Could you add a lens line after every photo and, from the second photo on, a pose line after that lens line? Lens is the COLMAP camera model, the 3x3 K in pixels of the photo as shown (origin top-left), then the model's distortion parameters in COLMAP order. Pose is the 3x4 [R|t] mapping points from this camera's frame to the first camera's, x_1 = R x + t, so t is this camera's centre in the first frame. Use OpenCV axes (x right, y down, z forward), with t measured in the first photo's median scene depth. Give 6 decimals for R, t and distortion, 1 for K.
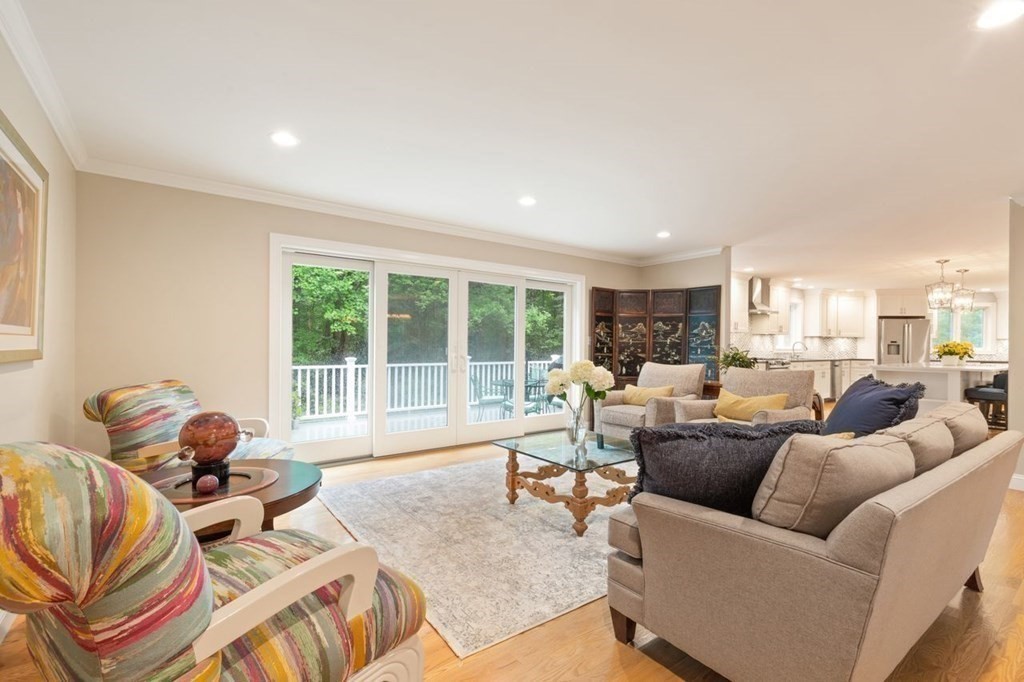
lens RADIAL K [[472.2, 0, 517.0], [0, 472.2, 345.7], [0, 0, 1]] dist [0.011431, -0.001463]
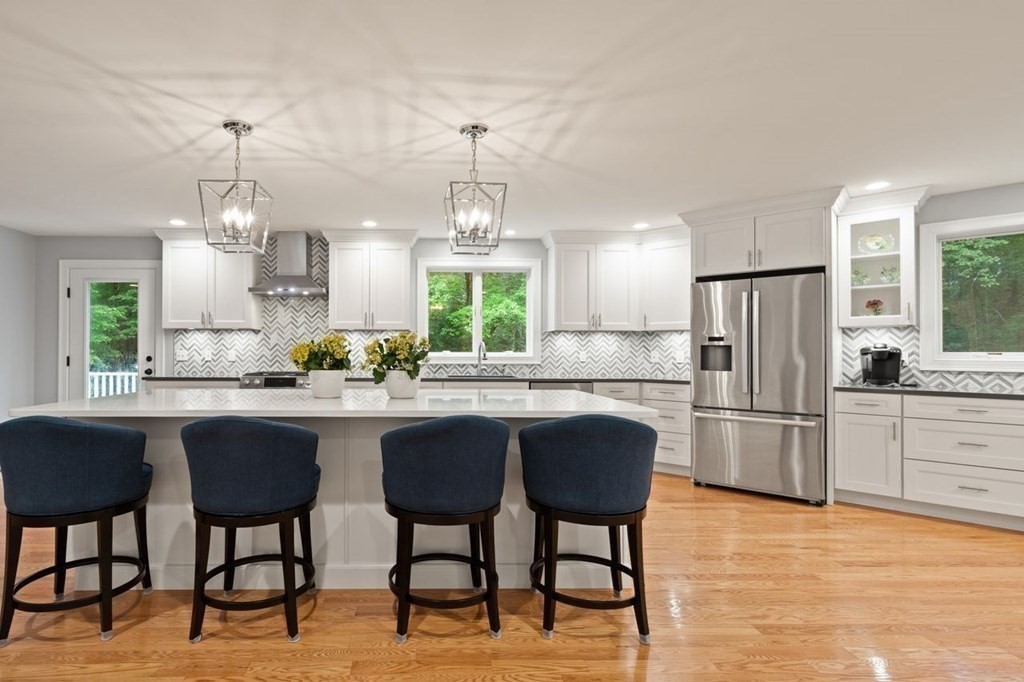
lens RADIAL K [[508.0, 0, 430.4], [0, 508.0, 342.7], [0, 0, 1]] dist [0.005541, 0.000914]
pose [[0.803643, -0.018202, -0.594833, 1.196241], [0.003237, 0.999651, -0.026217, 0.008393], [0.595103, 0.019144, 0.803421, 0.722261]]
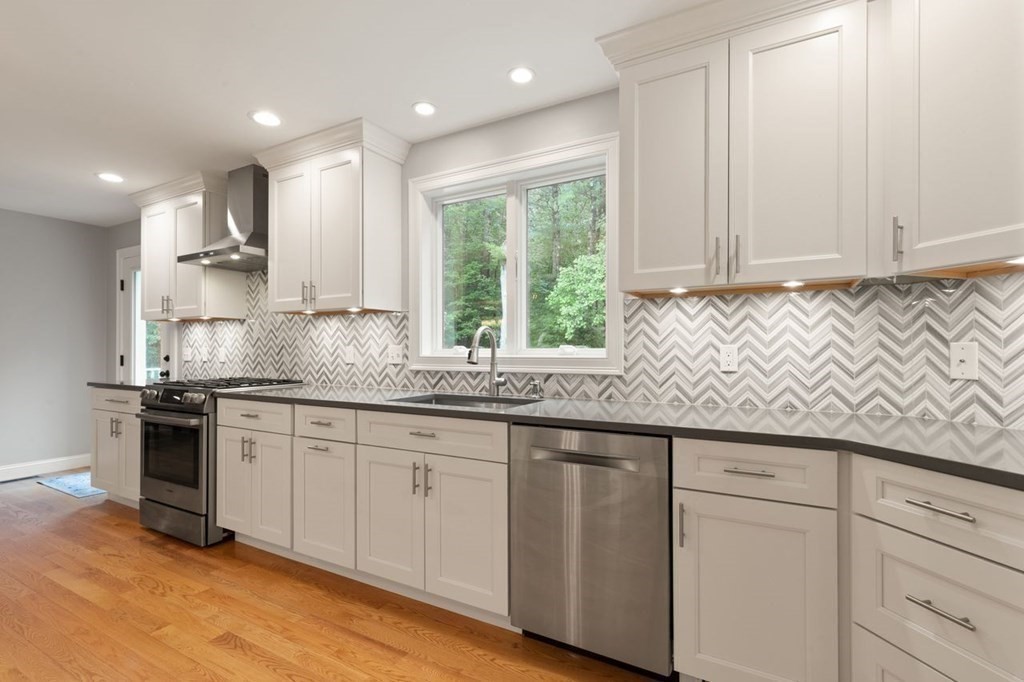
lens RADIAL K [[472.2, 0, 531.1], [0, 472.2, 347.0], [0, 0, 1]] dist [0.011431, -0.001463]
pose [[0.400797, -0.014996, -0.916044, 1.132306], [0.002815, 0.999881, -0.015137, 0.007344], [0.916163, 0.003488, 0.400792, 1.262428]]
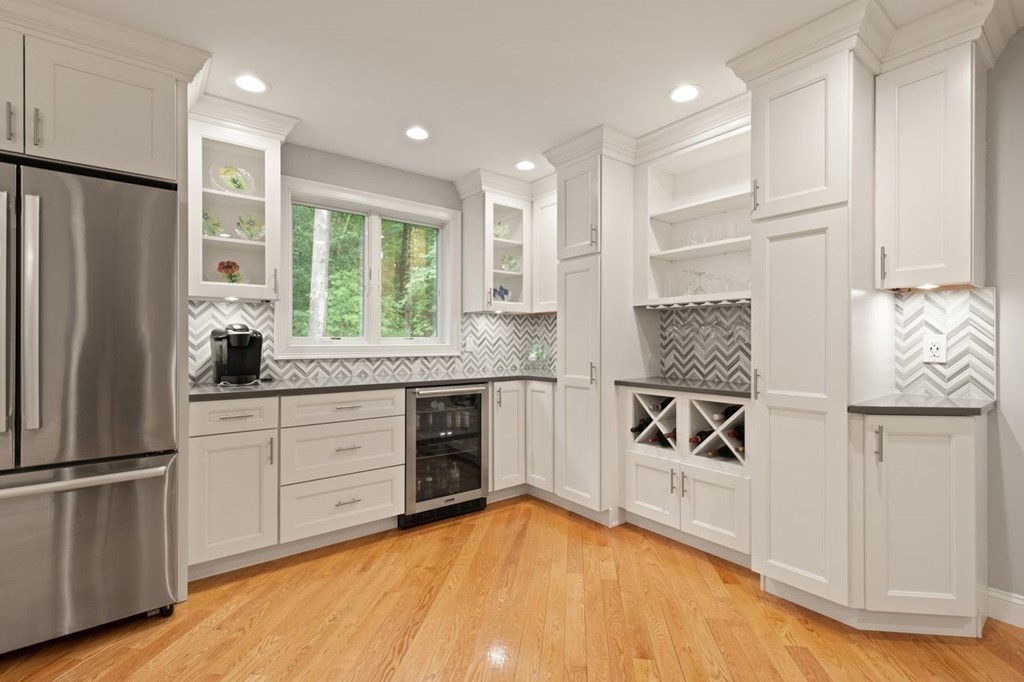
lens RADIAL K [[472.2, 0, 518.6], [0, 472.2, 341.5], [0, 0, 1]] dist [0.011431, -0.001463]
pose [[0.702536, -0.010481, 0.711571, 1.151901], [0.009394, 0.999941, 0.005455, 0.009697], [-0.711586, 0.002852, 0.702593, 1.057971]]
